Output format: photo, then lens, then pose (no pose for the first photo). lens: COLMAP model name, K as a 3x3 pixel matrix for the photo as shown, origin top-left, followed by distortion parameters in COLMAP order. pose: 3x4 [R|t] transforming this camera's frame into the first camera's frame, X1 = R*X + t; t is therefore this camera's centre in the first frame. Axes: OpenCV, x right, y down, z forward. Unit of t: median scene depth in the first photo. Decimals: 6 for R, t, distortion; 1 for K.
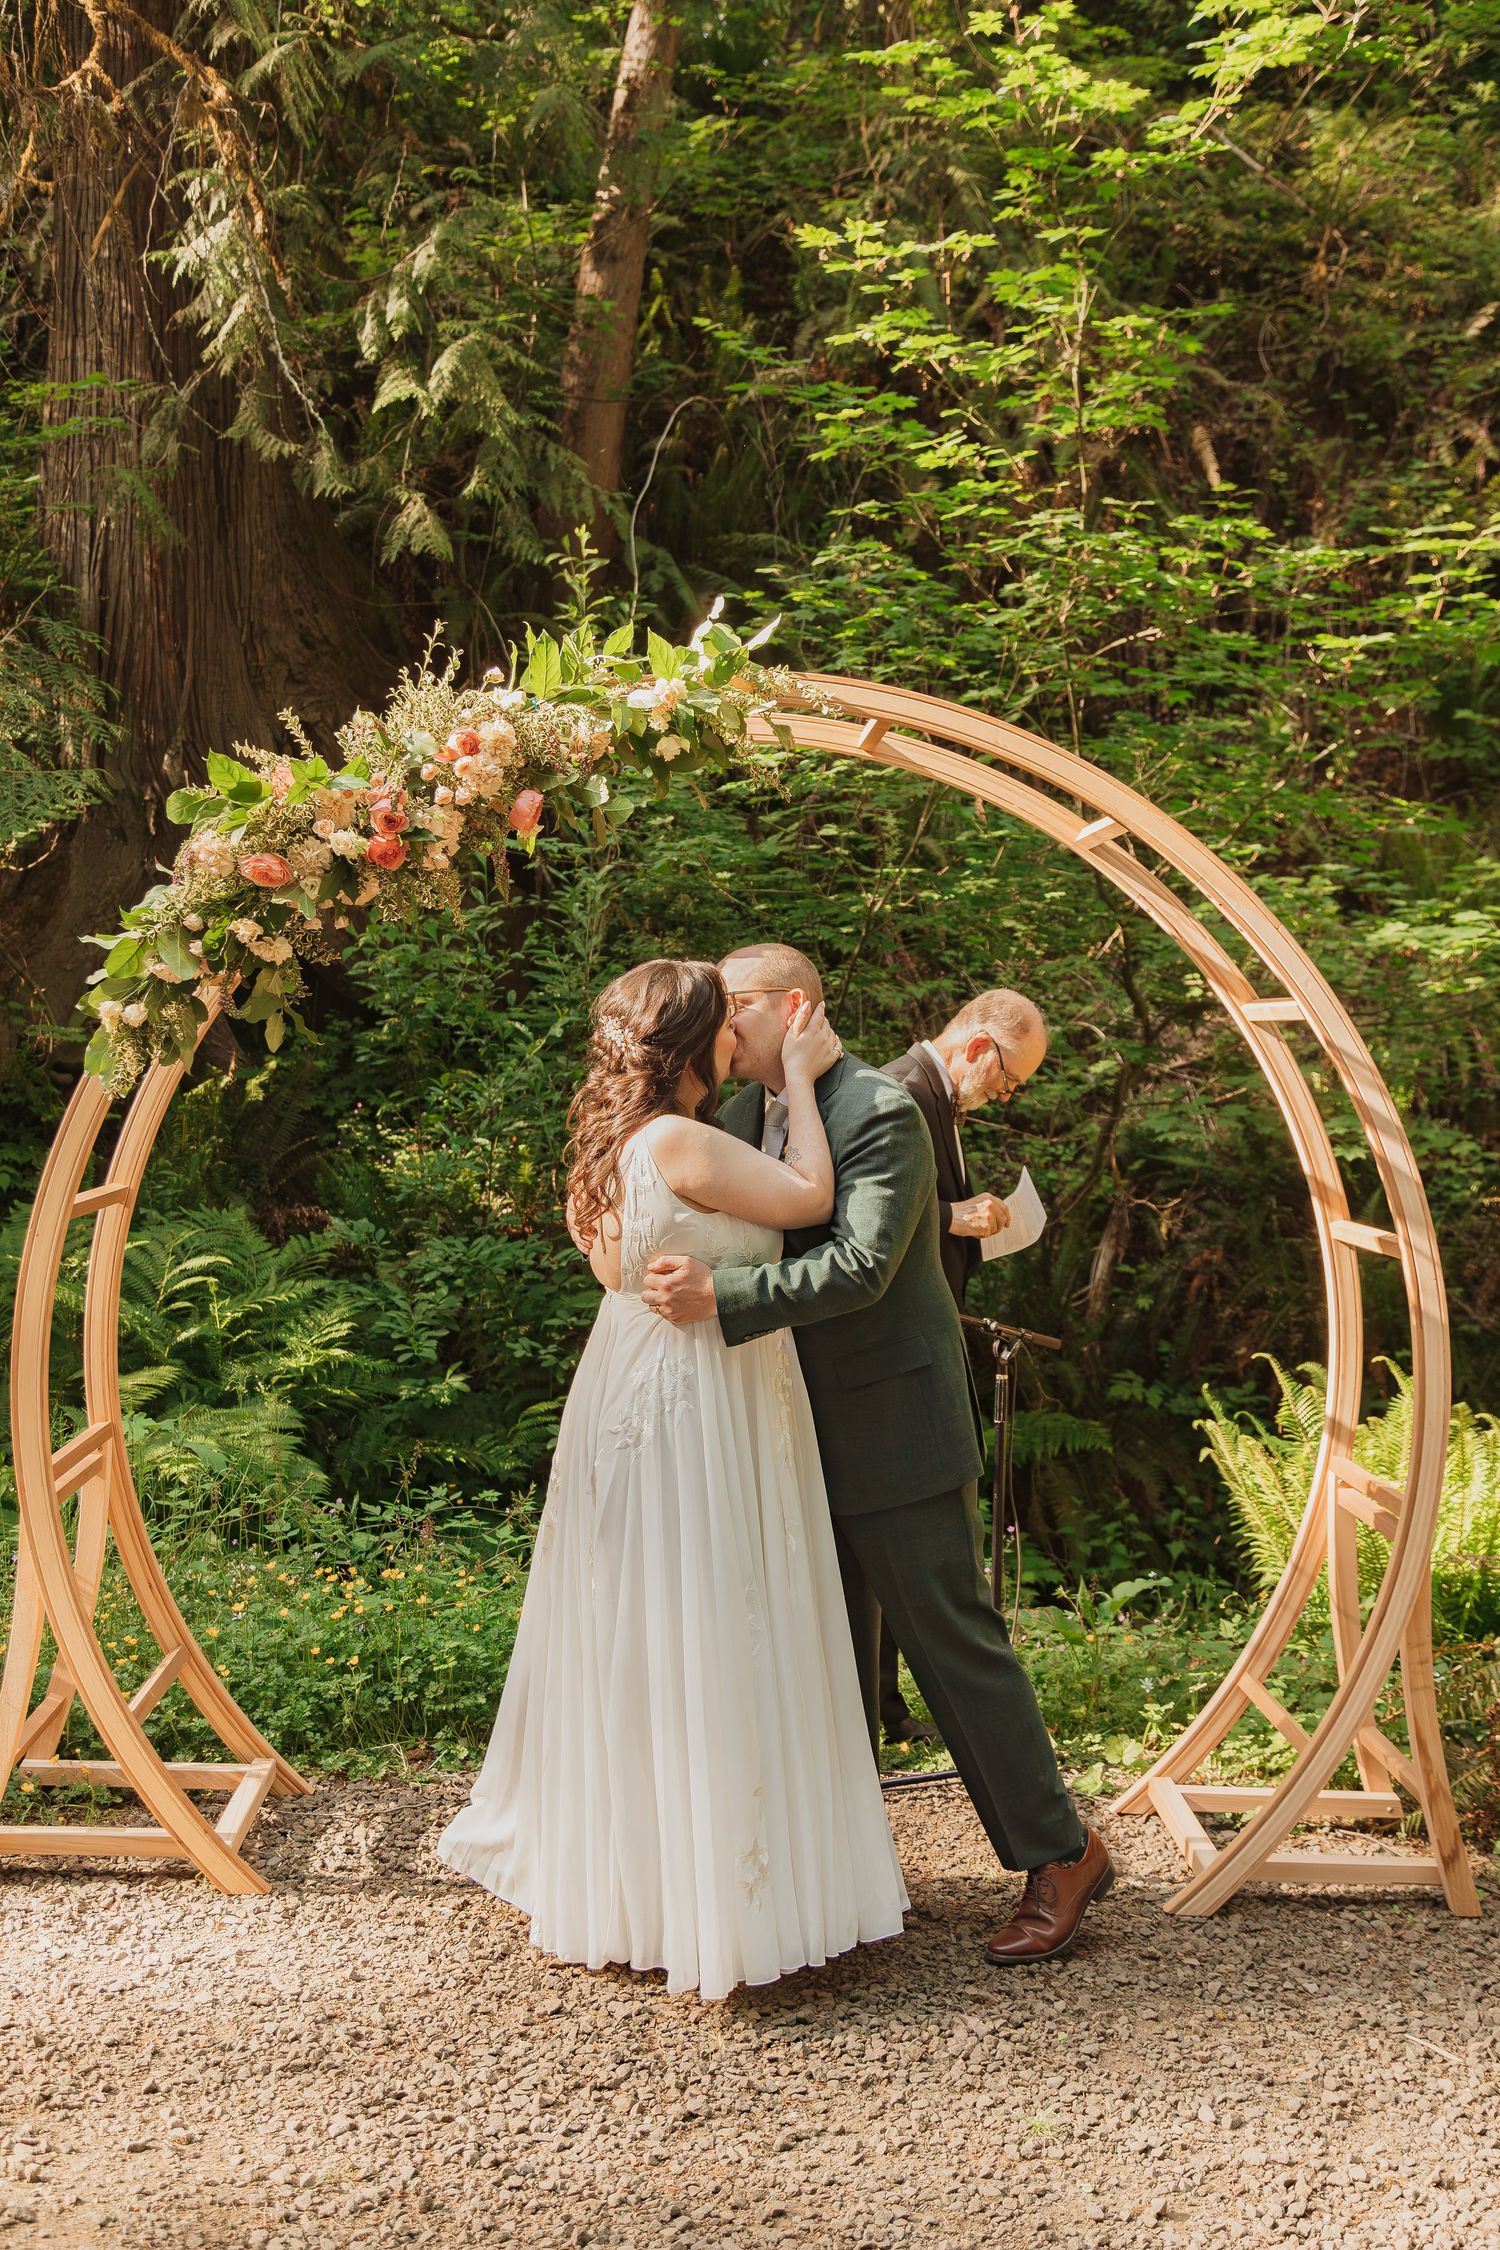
lens RADIAL K [[2451.4, 0, 750.0], [0, 2451.4, 1125.0], [0, 0, 1]] dist [0.007178, -0.008882]
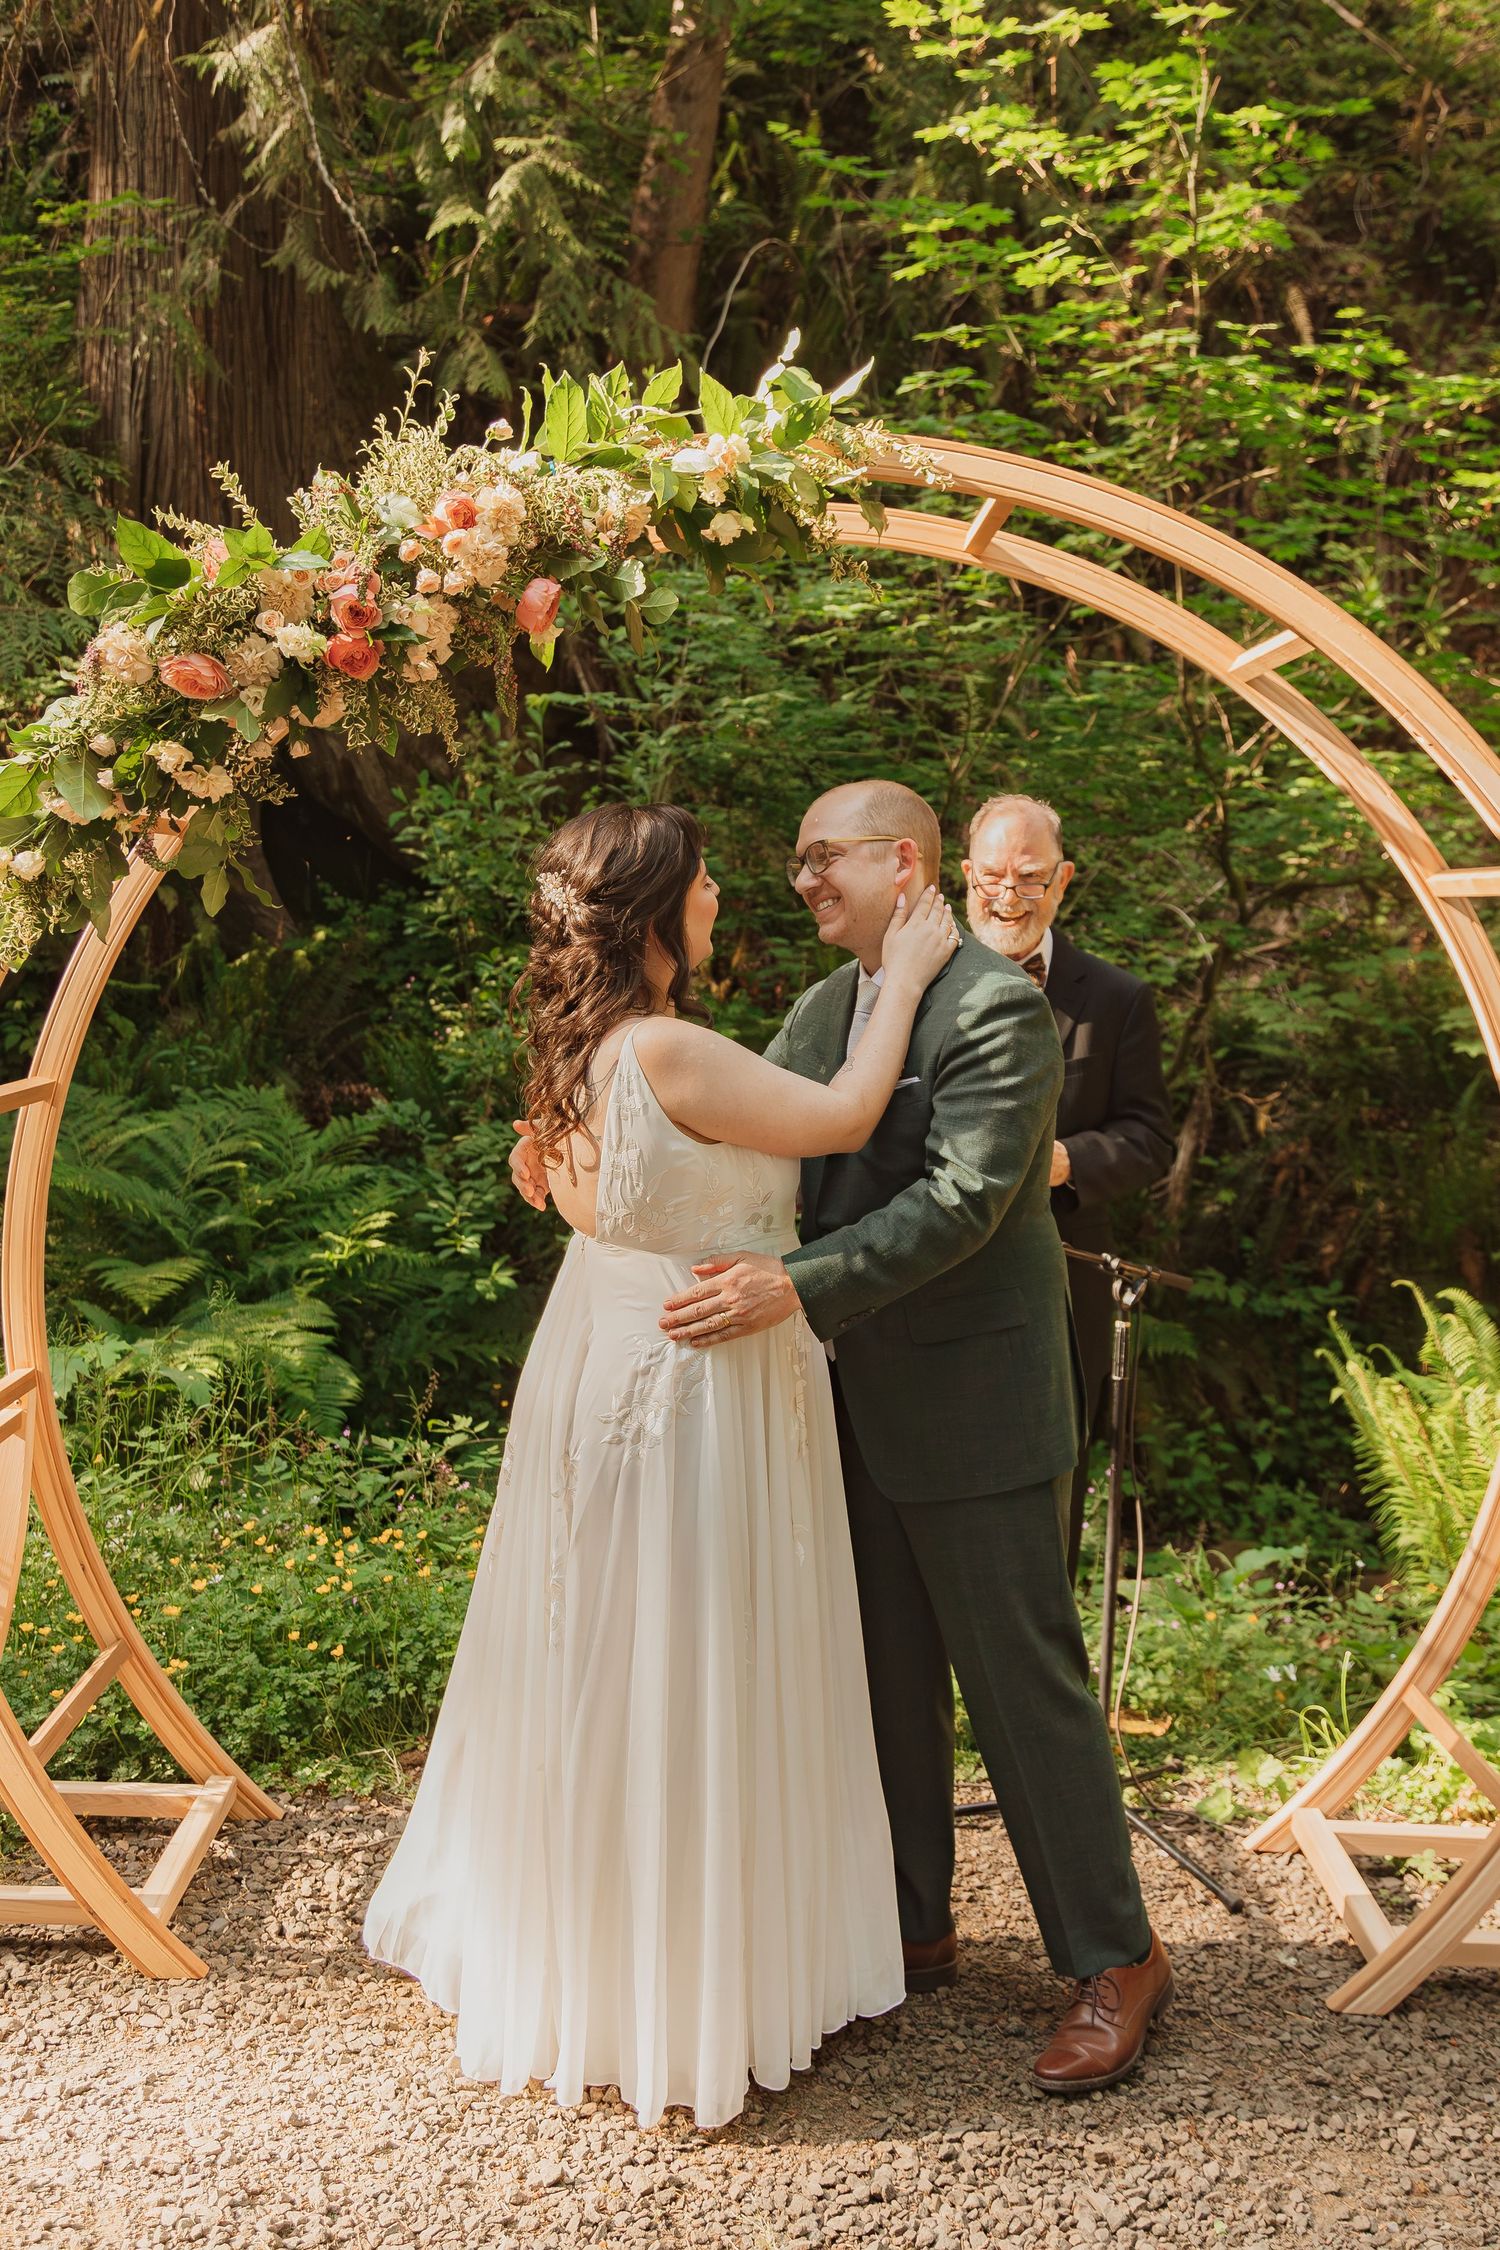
lens RADIAL K [[2295.3, 0, 831.3], [0, 2295.3, 1082.0], [0, 0, 1]] dist [0.020912, -0.004619]
pose [[0.999880, 0.013722, 0.007141, -0.002388], [-0.013969, 0.999262, 0.035782, -0.005431], [-0.006645, -0.035877, 0.999334, 0.240981]]
